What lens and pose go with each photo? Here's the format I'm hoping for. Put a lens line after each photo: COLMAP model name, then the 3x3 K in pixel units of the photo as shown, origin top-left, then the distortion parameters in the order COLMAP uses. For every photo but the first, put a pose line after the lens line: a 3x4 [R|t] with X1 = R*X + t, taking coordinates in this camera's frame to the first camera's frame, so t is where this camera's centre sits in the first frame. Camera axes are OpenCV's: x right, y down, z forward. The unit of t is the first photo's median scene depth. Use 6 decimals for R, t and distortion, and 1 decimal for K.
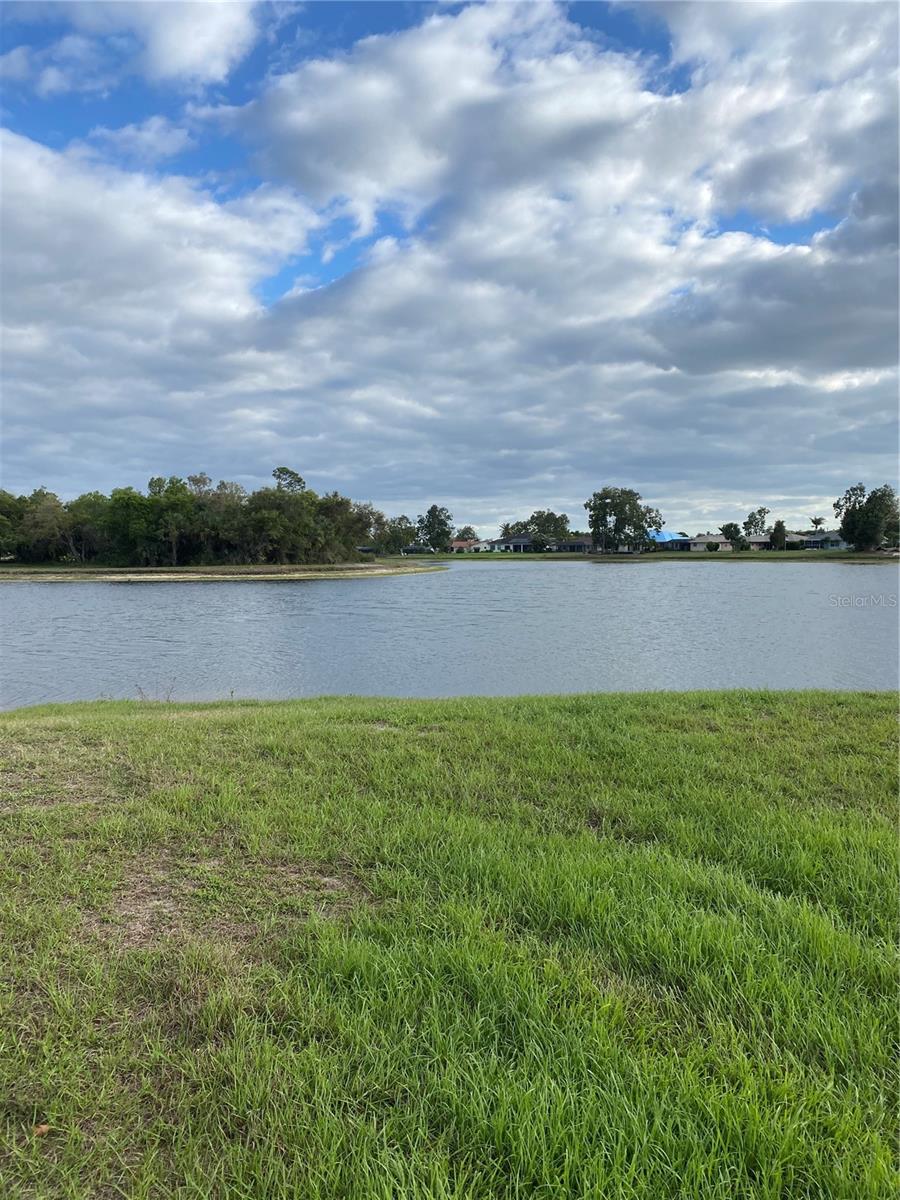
lens RADIAL K [[908.9, 0, 450.0], [0, 908.9, 600.0], [0, 0, 1]] dist [0.010743, -0.006630]
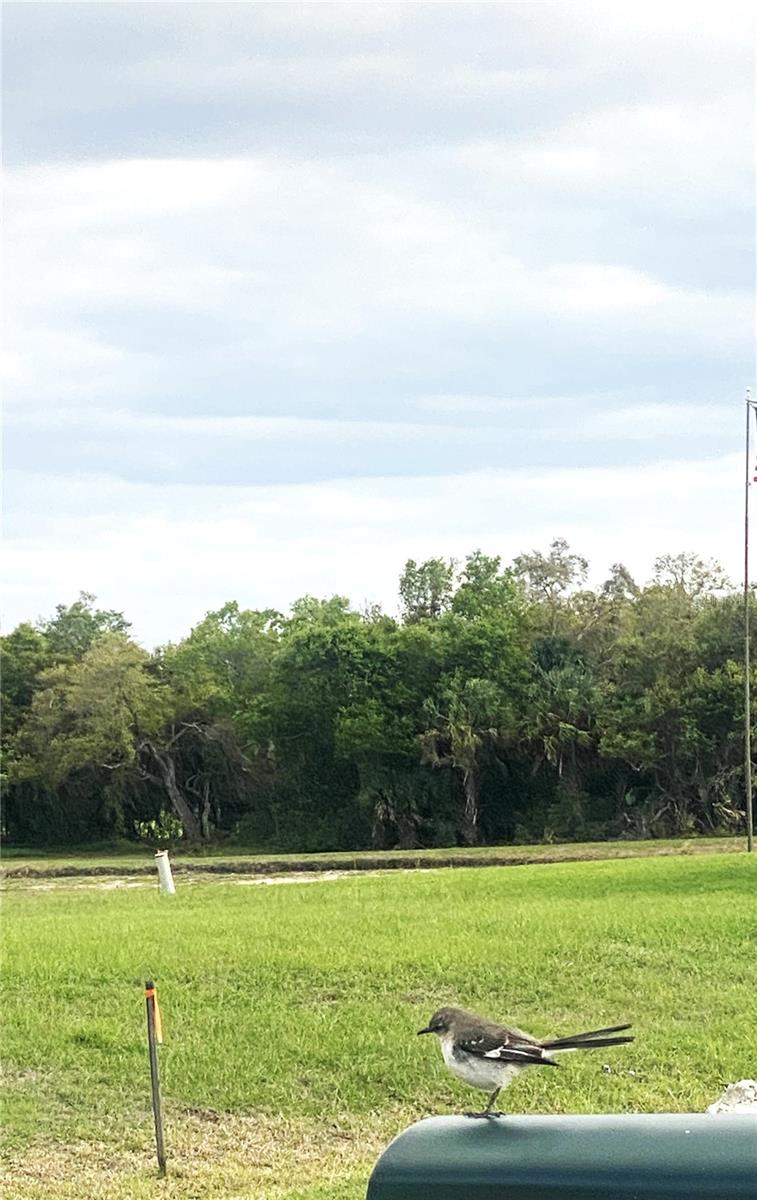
lens RADIAL K [[4796.6, 0, 378.5], [0, 4796.6, 600.0], [0, 0, 1]] dist [0.010247, -0.263590]
pose [[0.937092, -0.035646, -0.347259, 0.158465], [0.004335, 0.995885, -0.090527, 0.018170], [0.349057, 0.083327, 0.933390, -0.364144]]
